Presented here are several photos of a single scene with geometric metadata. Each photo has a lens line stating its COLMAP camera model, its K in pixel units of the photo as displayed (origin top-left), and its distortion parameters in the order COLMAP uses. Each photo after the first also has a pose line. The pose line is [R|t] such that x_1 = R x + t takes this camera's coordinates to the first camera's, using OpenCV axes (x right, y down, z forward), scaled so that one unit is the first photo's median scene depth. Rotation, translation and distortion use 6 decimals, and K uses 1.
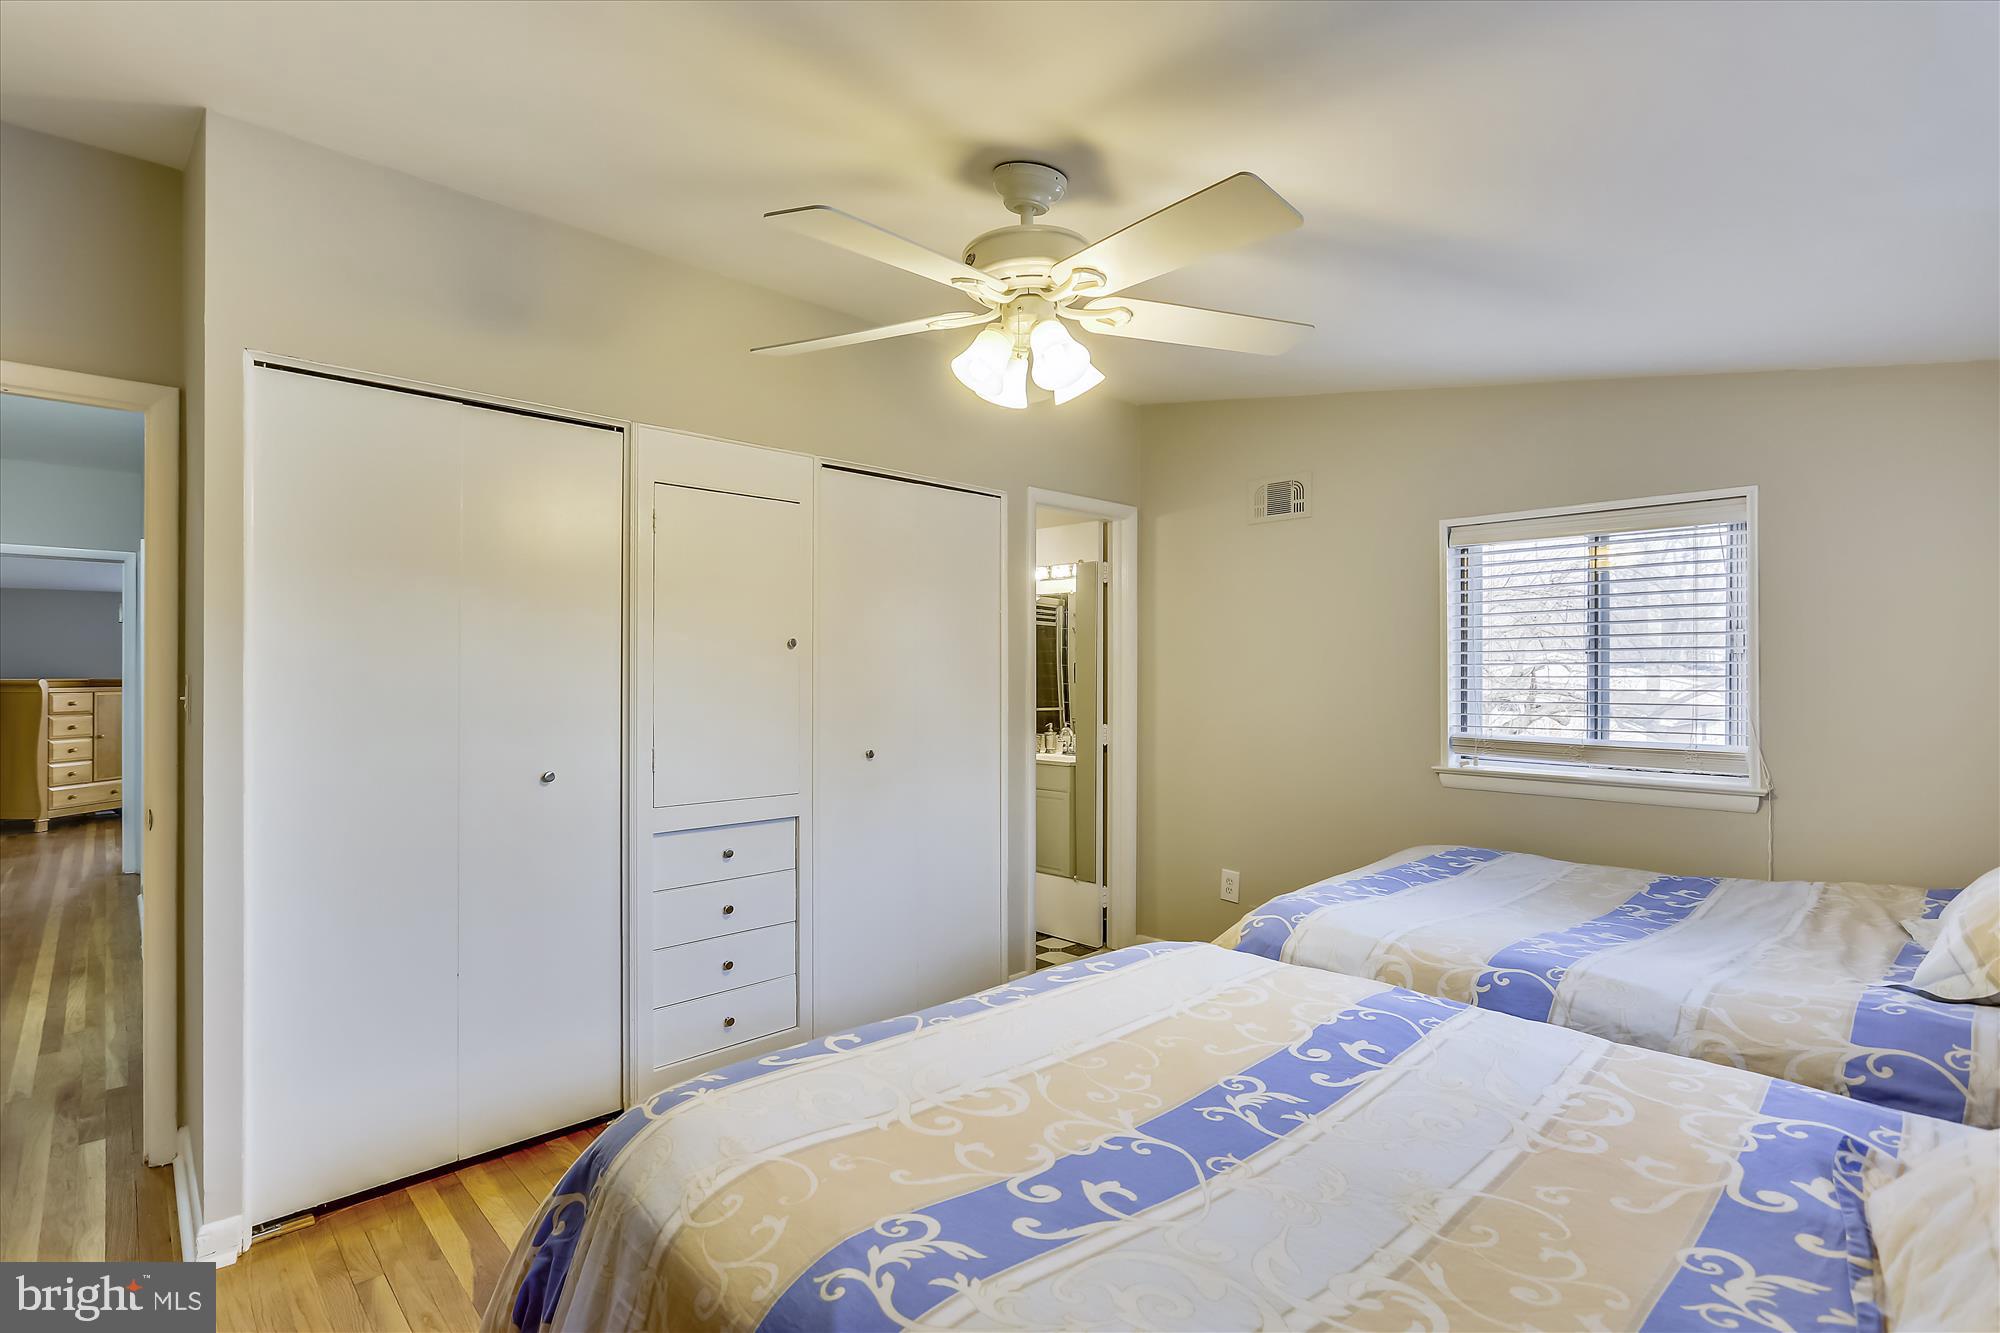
lens RADIAL K [[949.6, 0, 993.2], [0, 949.6, 665.1], [0, 0, 1]] dist [-0.001810, -0.000949]
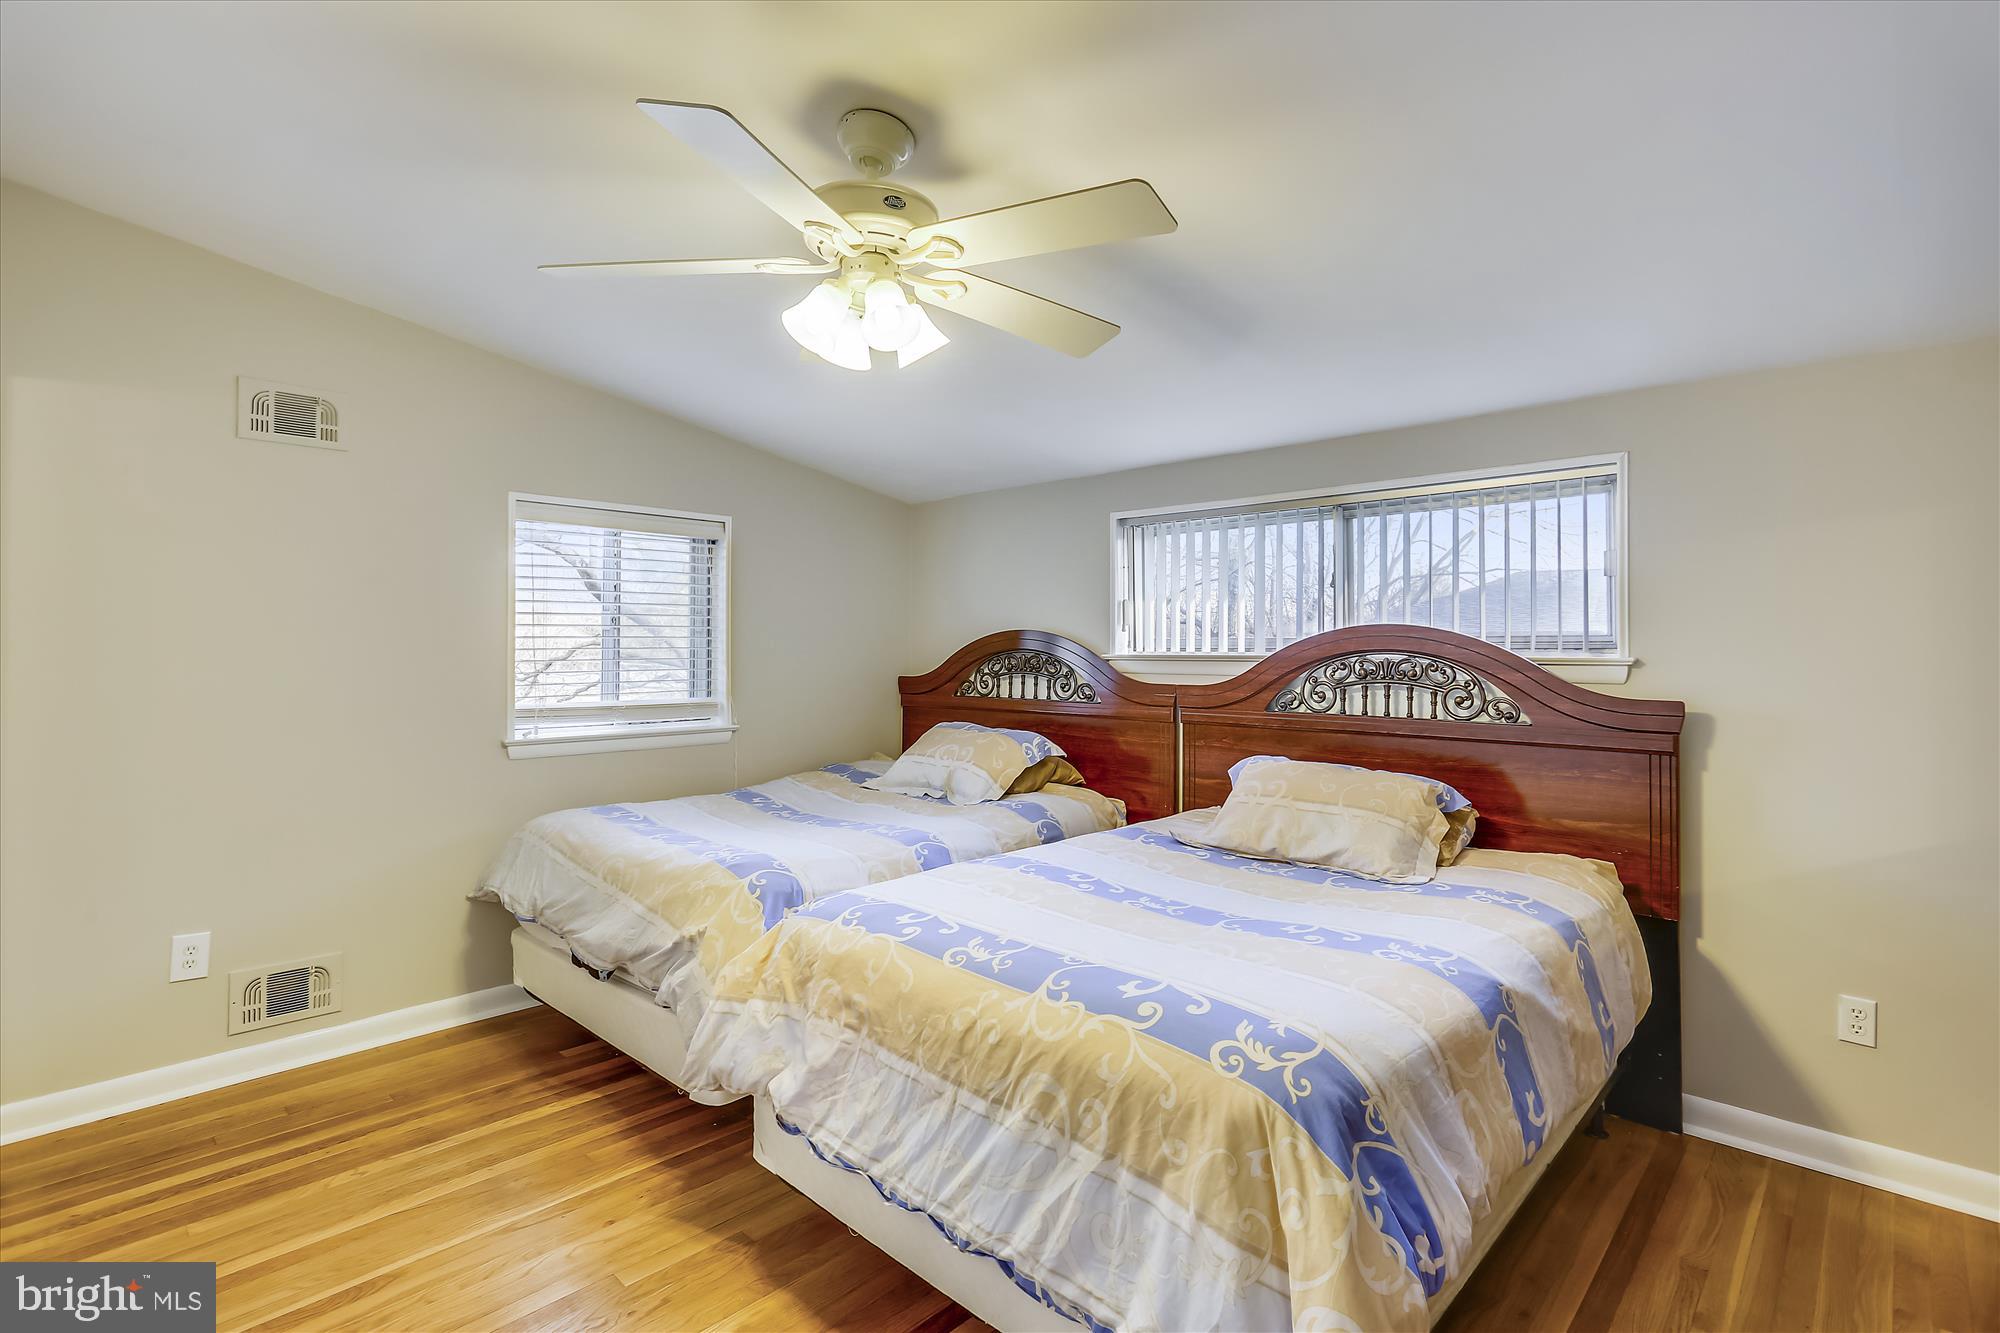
lens RADIAL K [[949.6, 0, 993.1], [0, 949.6, 661.2], [0, 0, 1]] dist [-0.001810, -0.000949]
pose [[-0.049105, -0.017701, 0.998637, -0.563336], [-0.009635, 0.999805, 0.017248, 0.002200], [-0.998747, -0.008774, -0.049266, 0.561767]]
